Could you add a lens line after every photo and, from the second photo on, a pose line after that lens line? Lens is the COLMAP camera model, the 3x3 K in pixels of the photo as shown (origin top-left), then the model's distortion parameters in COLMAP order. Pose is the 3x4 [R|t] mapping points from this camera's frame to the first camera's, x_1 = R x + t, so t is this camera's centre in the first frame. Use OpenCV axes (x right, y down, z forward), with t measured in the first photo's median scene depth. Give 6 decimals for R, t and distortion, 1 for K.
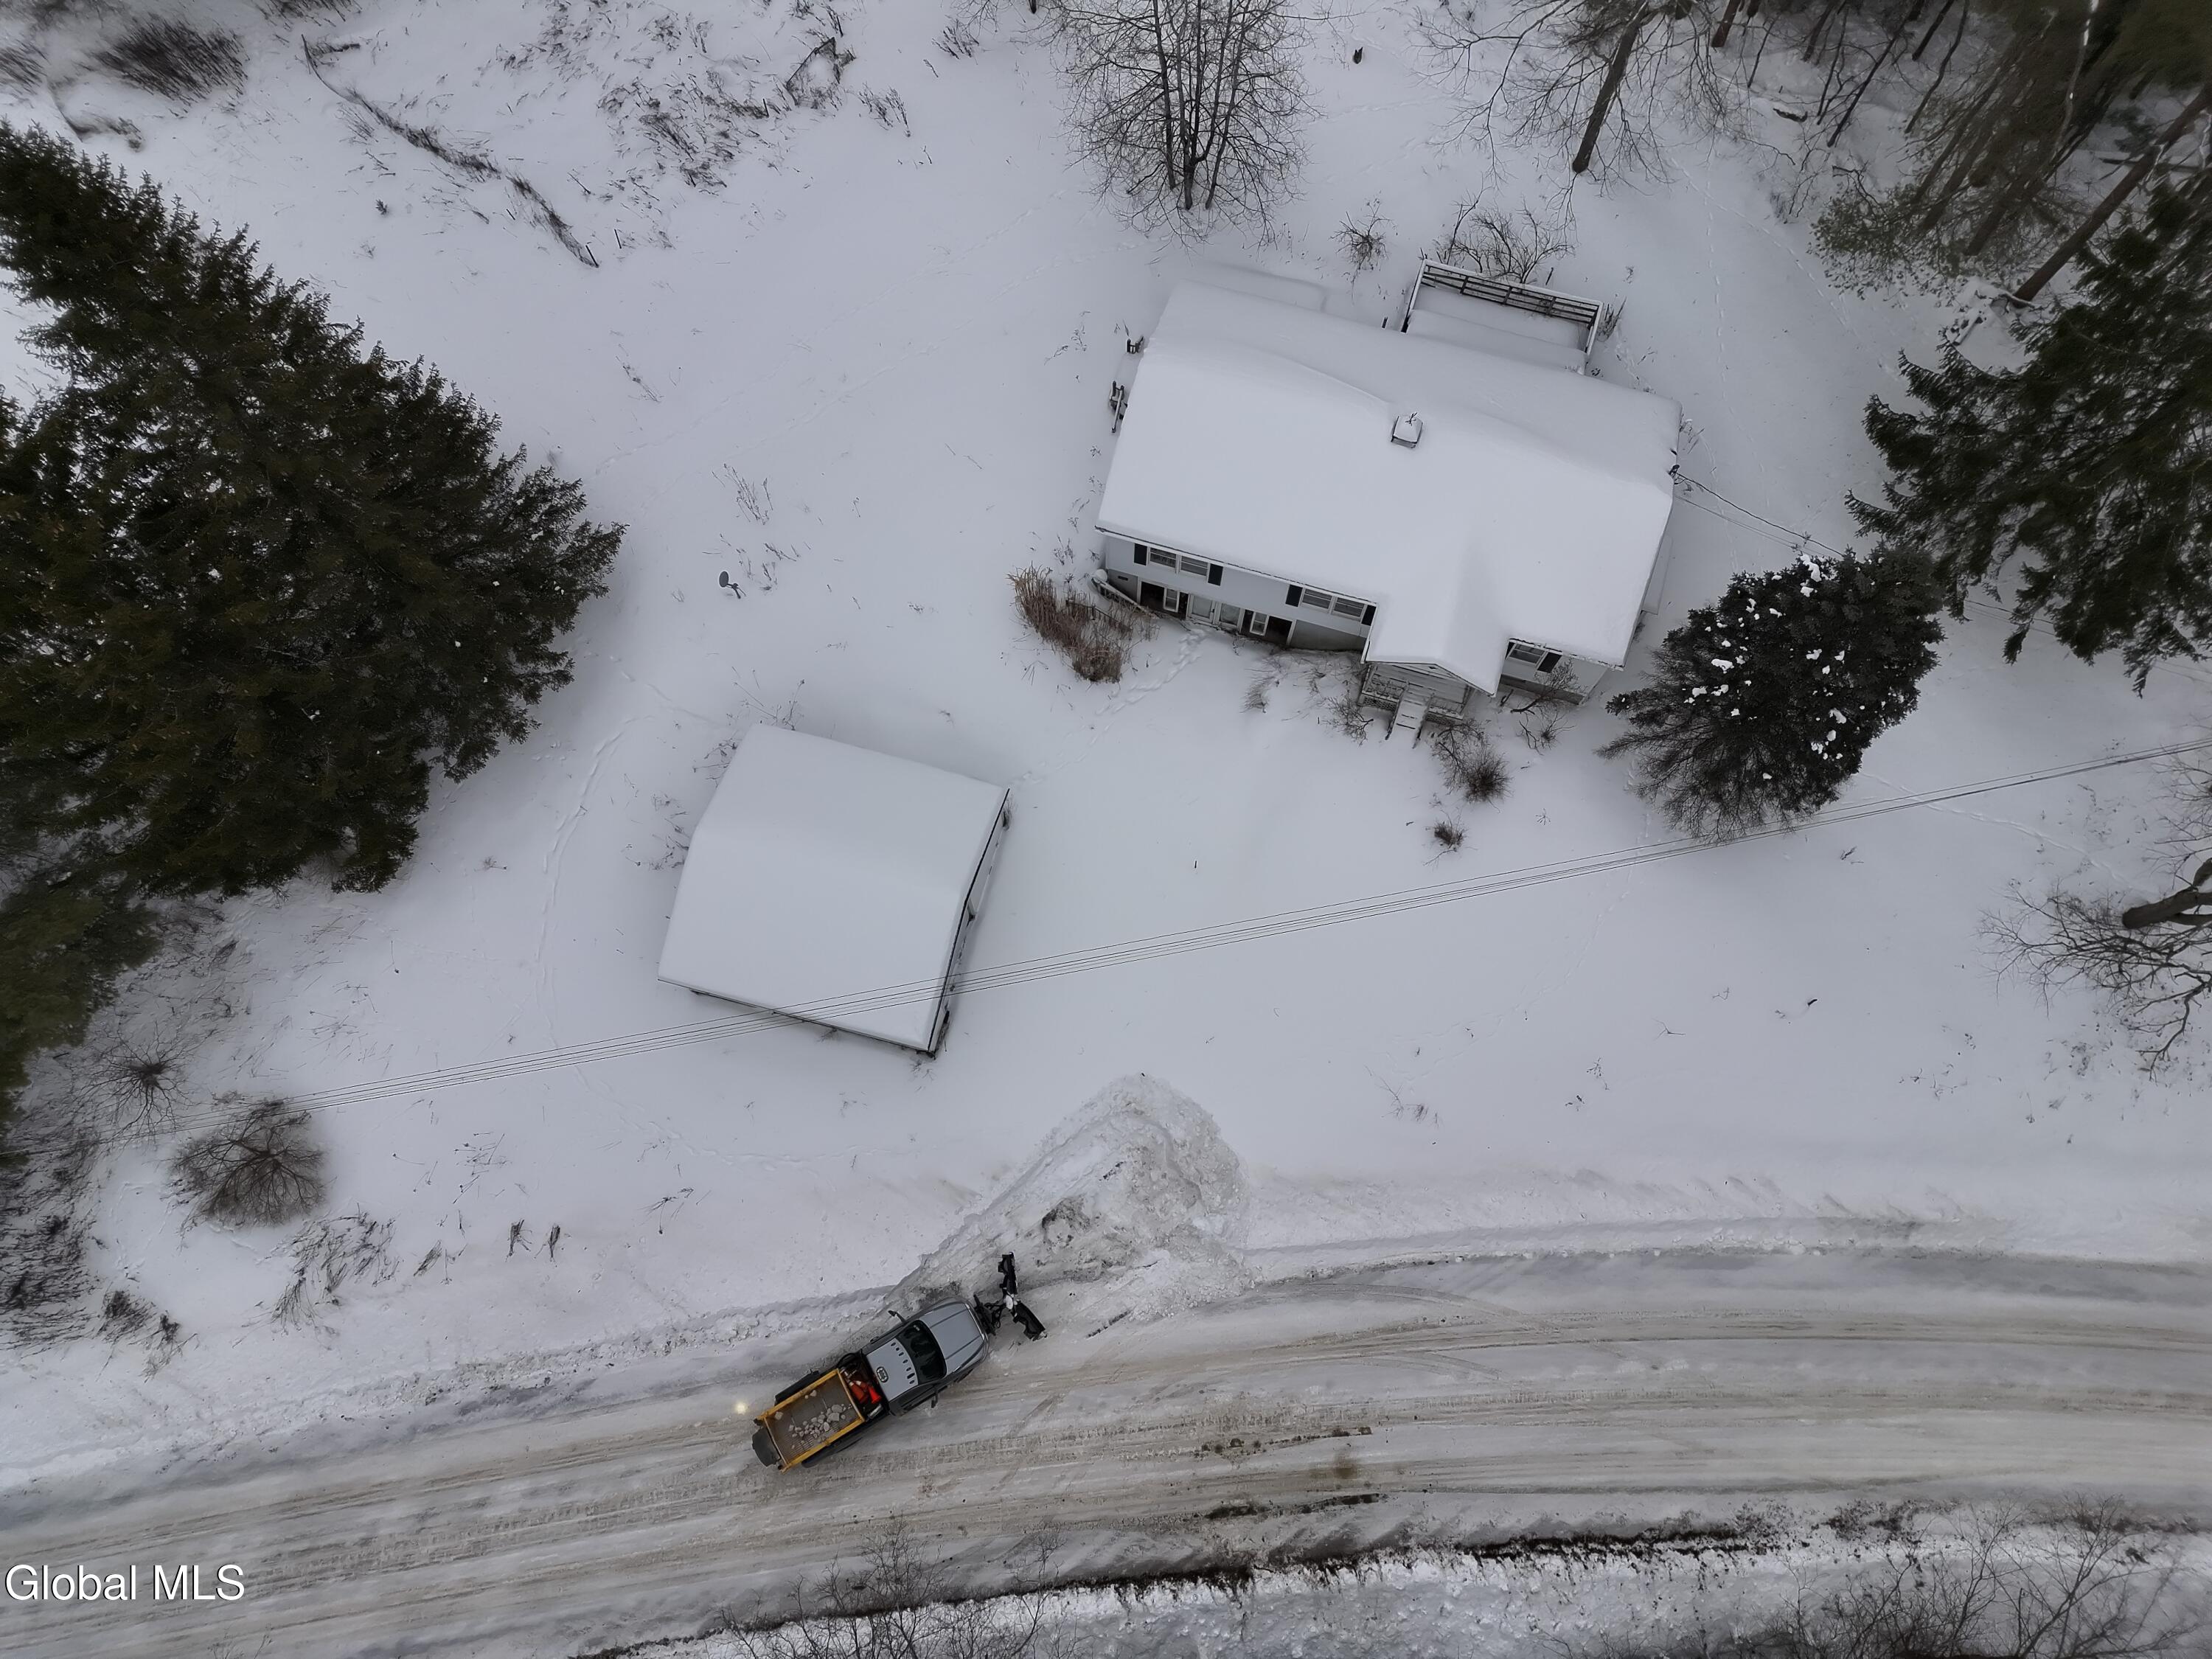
lens RADIAL K [[1534.9, 0, 1106.0], [0, 1534.9, 829.5], [0, 0, 1]] dist [0.099426, -0.092276]
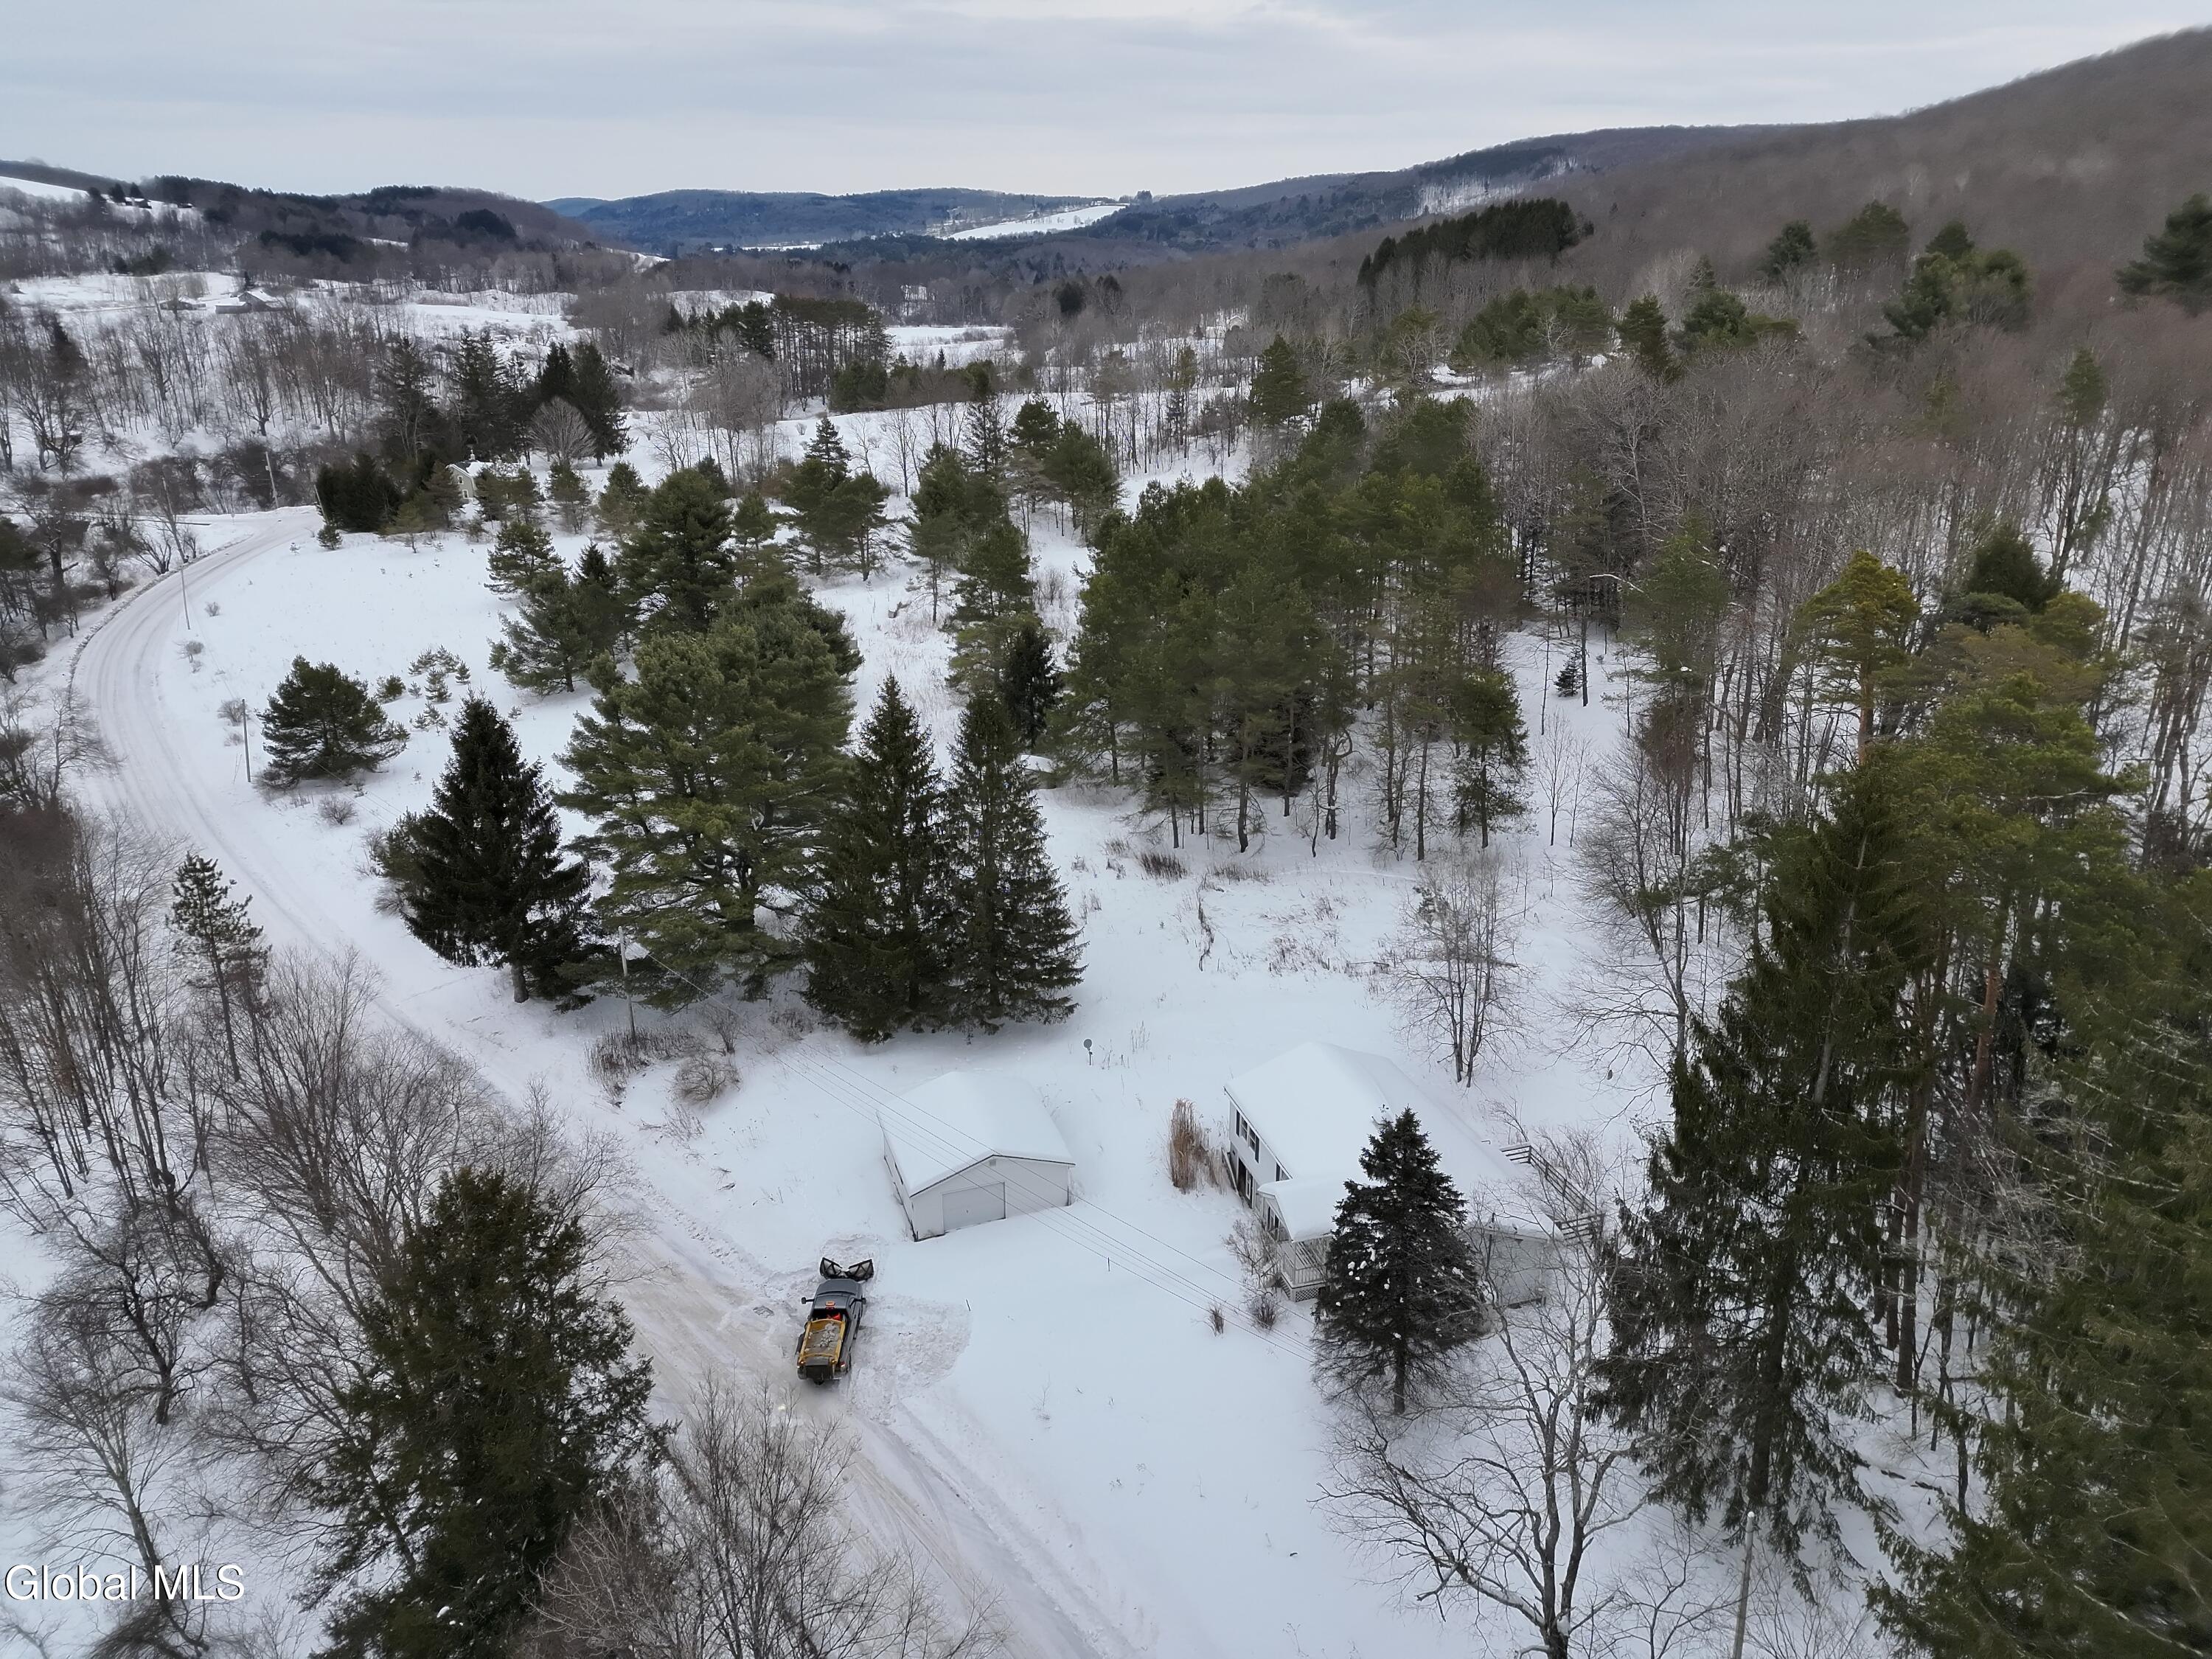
lens RADIAL K [[1534.9, 0, 1106.0], [0, 1534.9, 829.5], [0, 0, 1]] dist [0.099426, -0.092276]
pose [[0.563833, 0.285408, -0.775006, 1.145458], [-0.782552, 0.484605, -0.390859, 0.423995], [0.264018, 0.826861, 0.496583, -0.093054]]
